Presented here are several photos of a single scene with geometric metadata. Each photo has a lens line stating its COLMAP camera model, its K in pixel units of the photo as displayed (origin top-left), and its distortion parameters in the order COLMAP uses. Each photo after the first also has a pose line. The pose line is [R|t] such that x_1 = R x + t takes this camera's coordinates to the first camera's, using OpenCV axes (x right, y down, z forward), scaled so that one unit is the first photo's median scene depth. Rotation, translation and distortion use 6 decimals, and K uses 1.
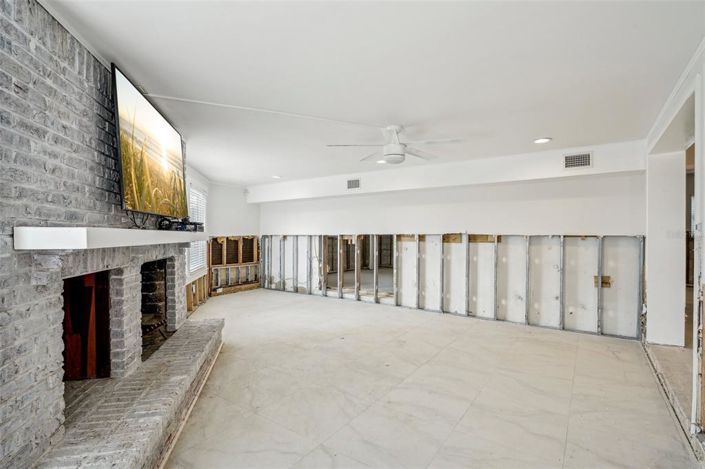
lens RADIAL K [[336.3, 0, 352.0], [0, 336.3, 236.0], [0, 0, 1]] dist [-0.016128, 0.002716]
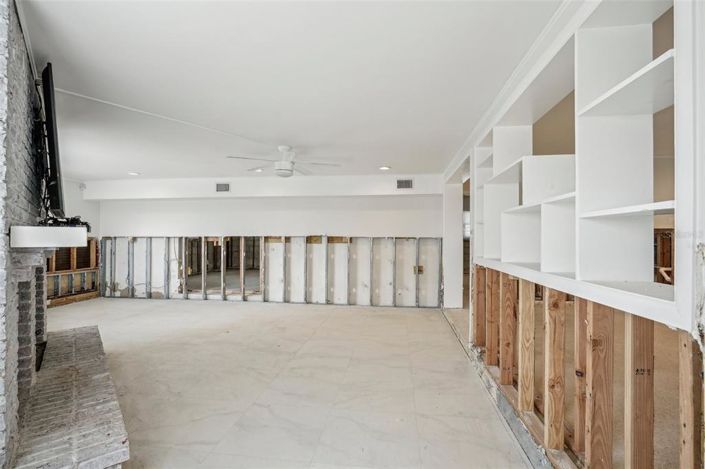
lens RADIAL K [[336.3, 0, 353.2], [0, 336.3, 234.4], [0, 0, 1]] dist [-0.016128, 0.002716]
pose [[0.883580, 0.006529, 0.468235, -0.158839], [-0.000784, 0.999922, -0.012462, 0.003404], [-0.468280, 0.010644, 0.883516, -0.129897]]
